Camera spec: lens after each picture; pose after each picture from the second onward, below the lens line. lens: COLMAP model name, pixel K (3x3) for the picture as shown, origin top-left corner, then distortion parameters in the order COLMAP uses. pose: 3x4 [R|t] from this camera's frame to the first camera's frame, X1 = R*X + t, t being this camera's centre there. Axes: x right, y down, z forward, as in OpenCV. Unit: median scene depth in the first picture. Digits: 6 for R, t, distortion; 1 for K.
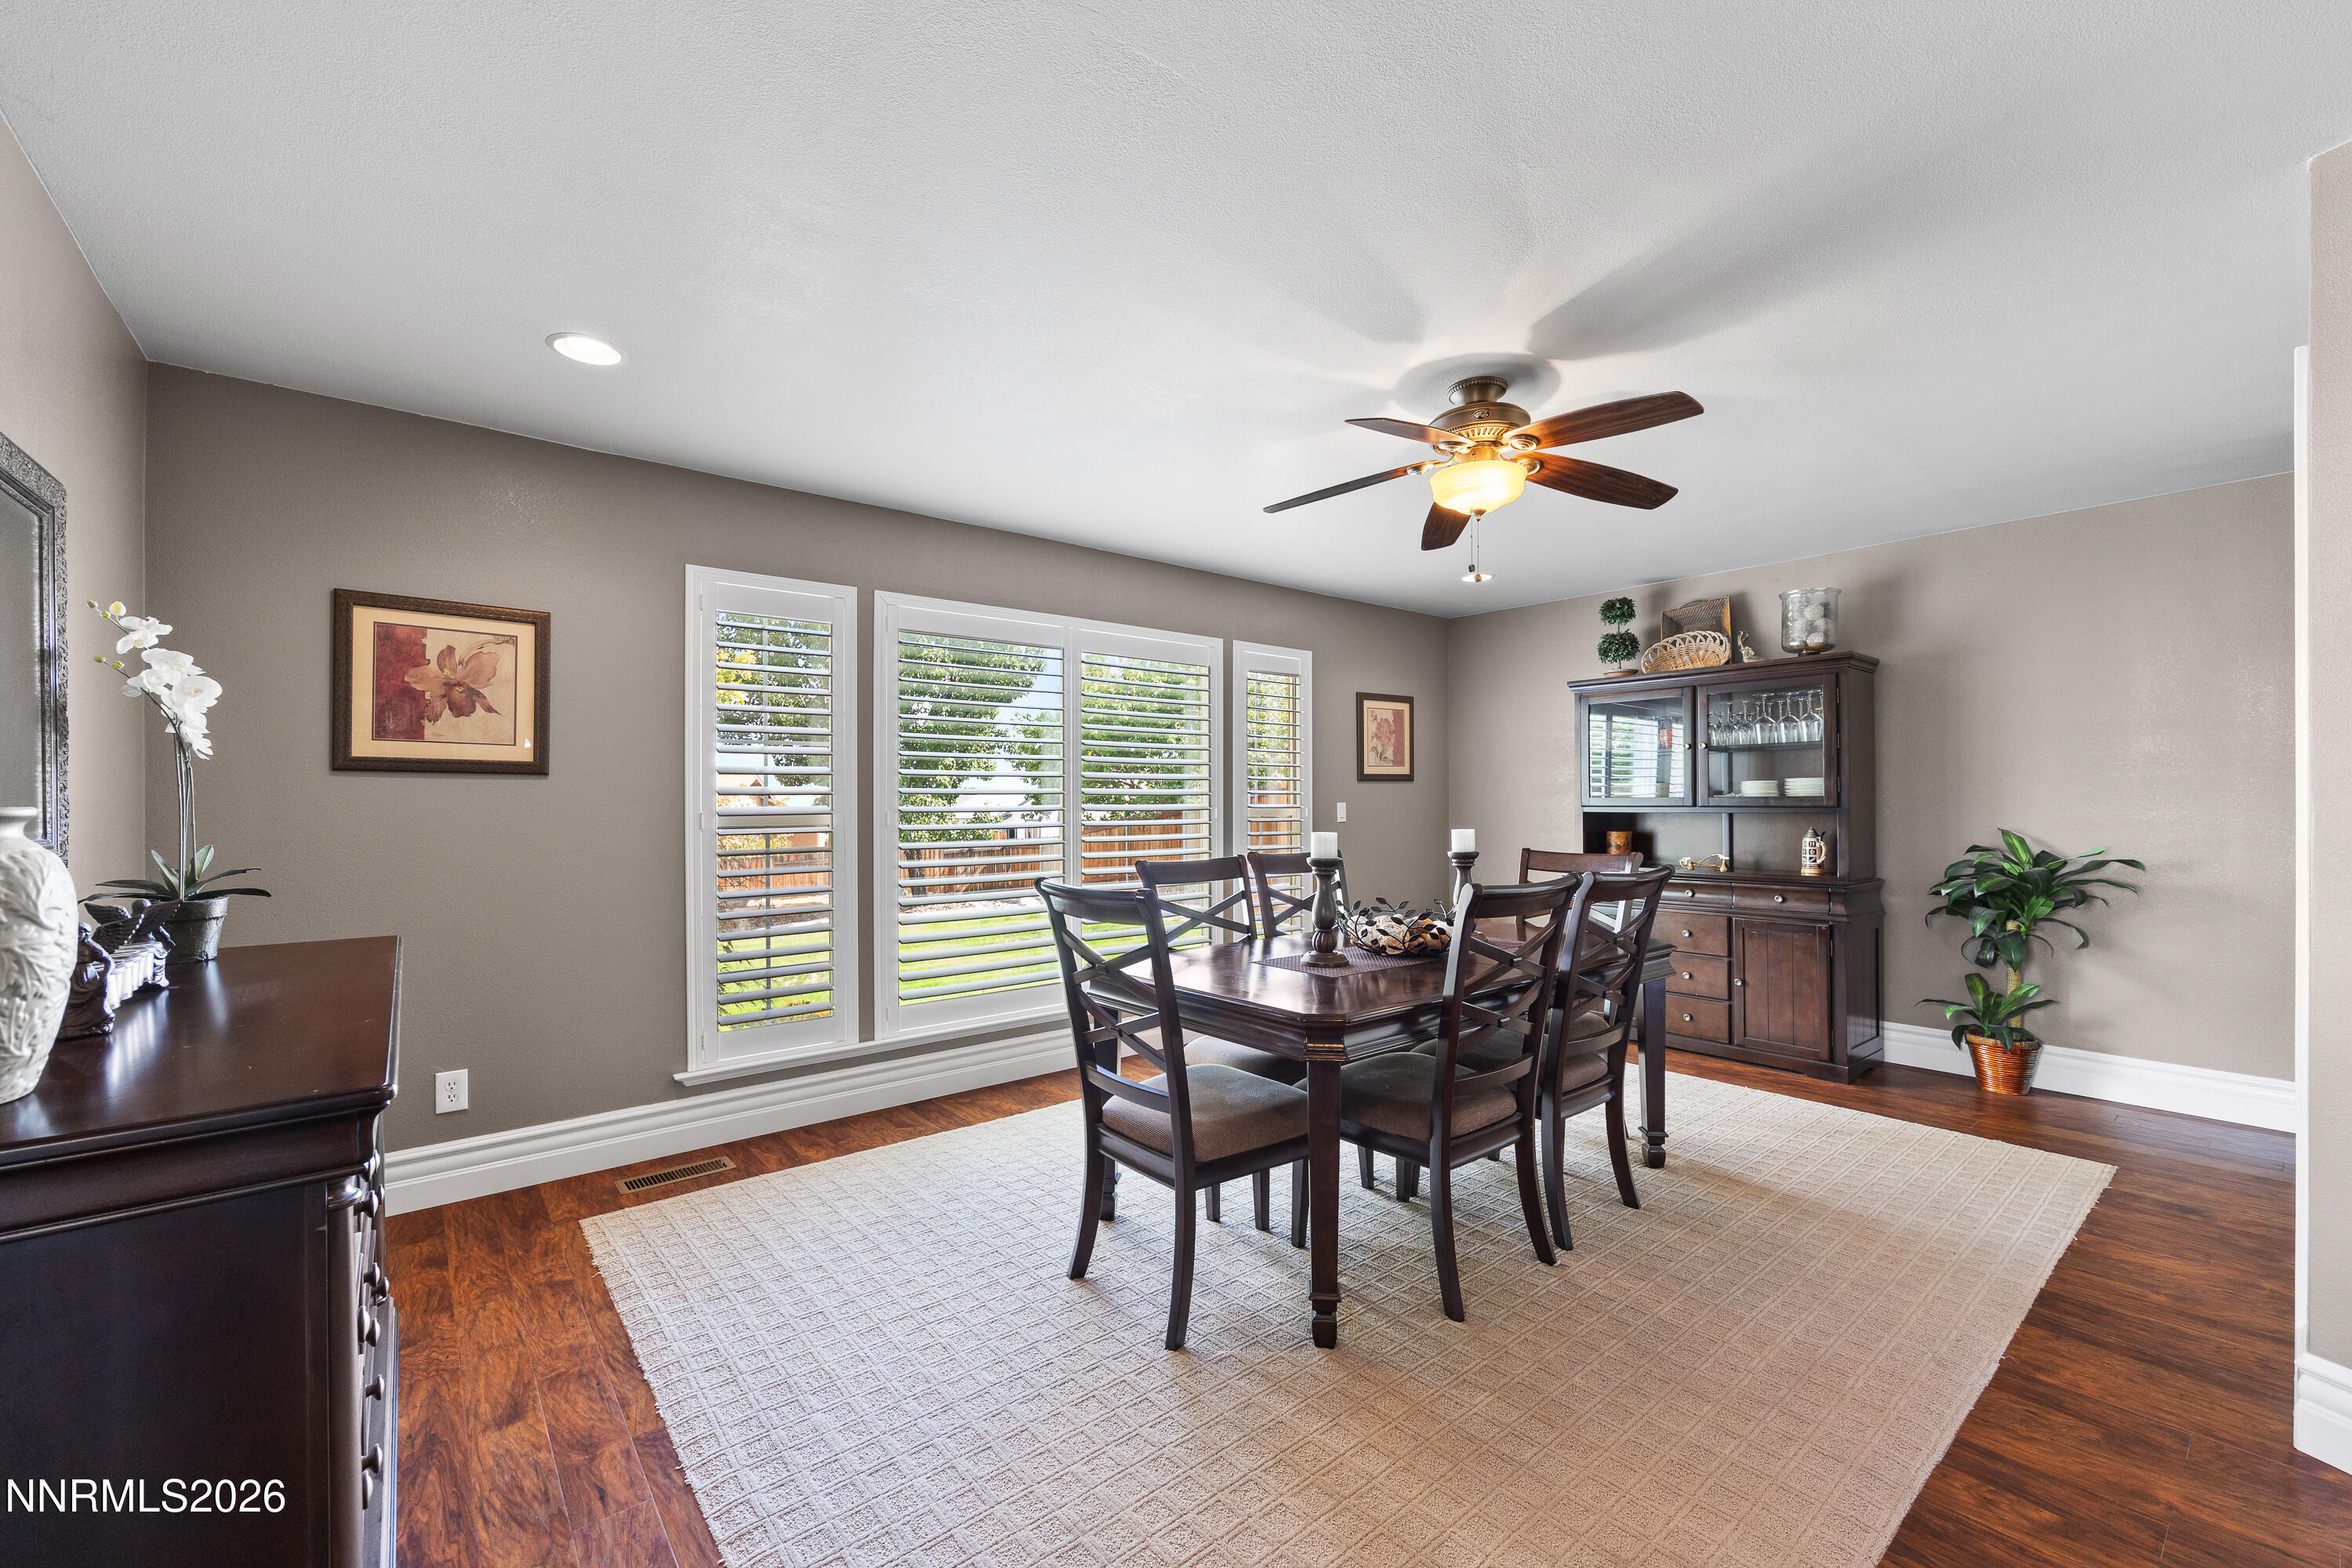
lens RADIAL K [[959.0, 0, 1163.6], [0, 959.0, 791.1], [0, 0, 1]] dist [0.002923, 0.001718]
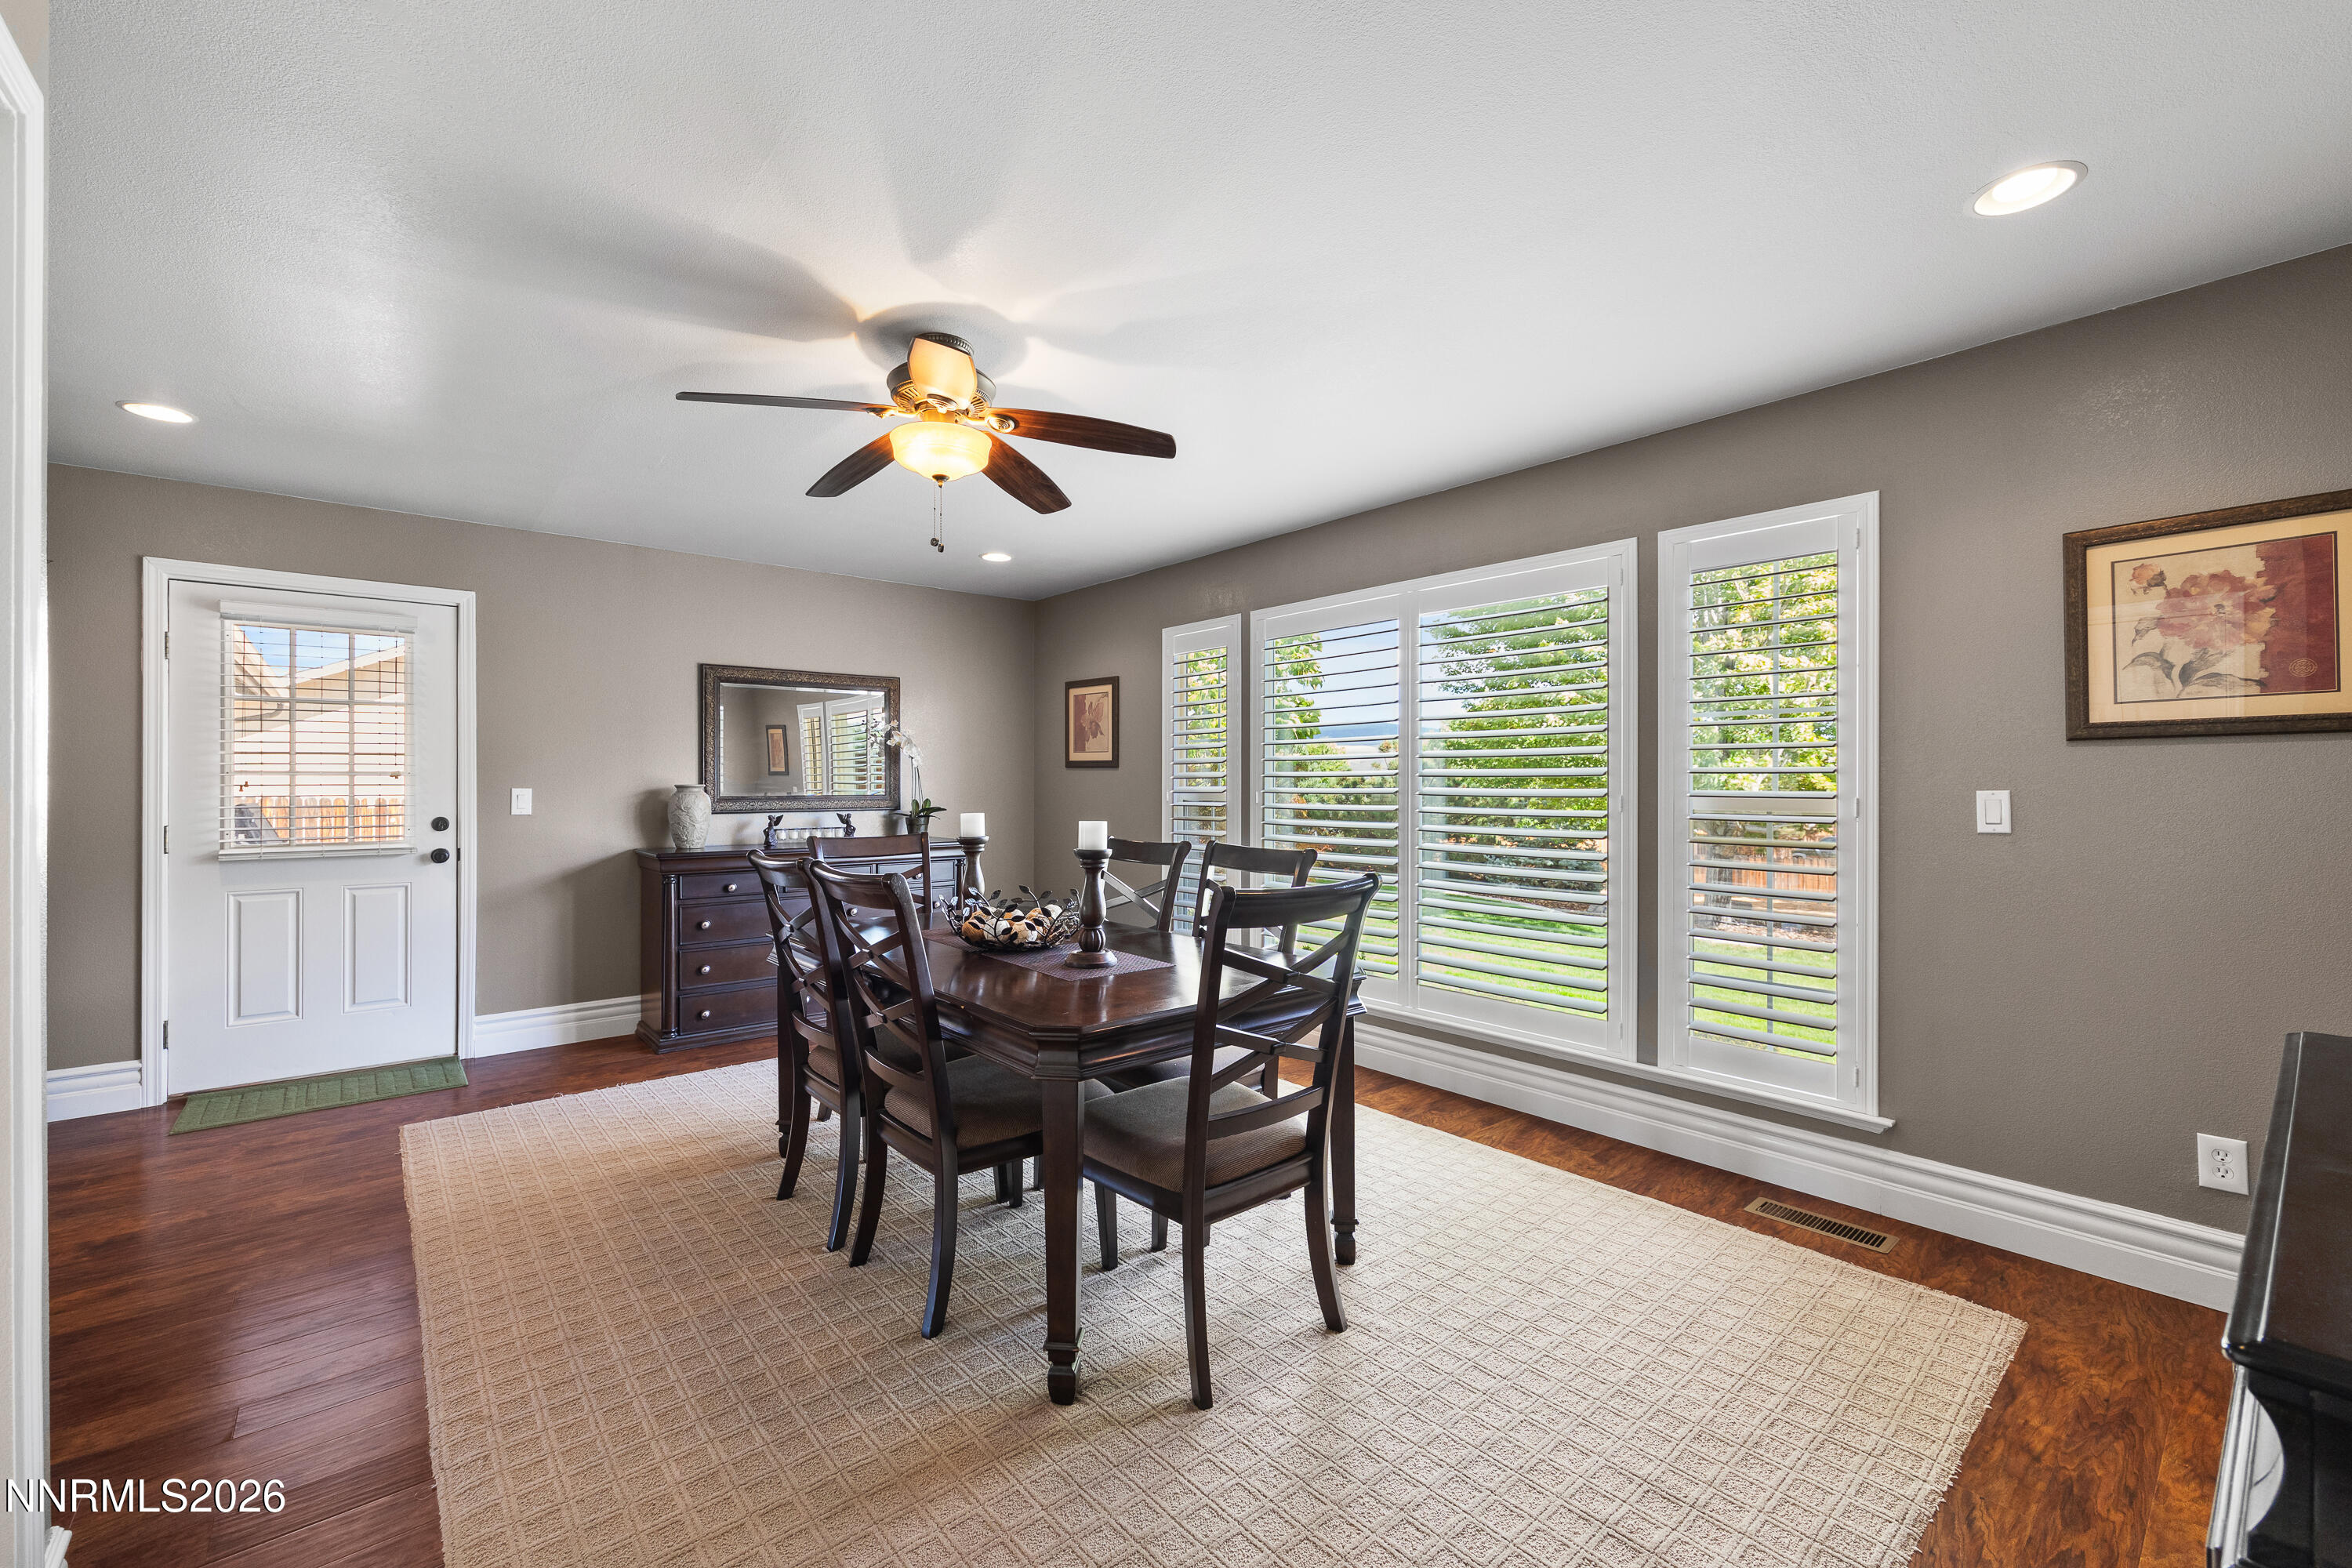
lens RADIAL K [[959.0, 0, 1161.9], [0, 959.0, 782.0], [0, 0, 1]] dist [0.002923, 0.001718]
pose [[0.026931, -0.011914, -0.999566, 0.666428], [-0.007954, 0.999895, -0.012132, 0.017797], [0.999606, 0.008277, 0.026833, 0.619909]]
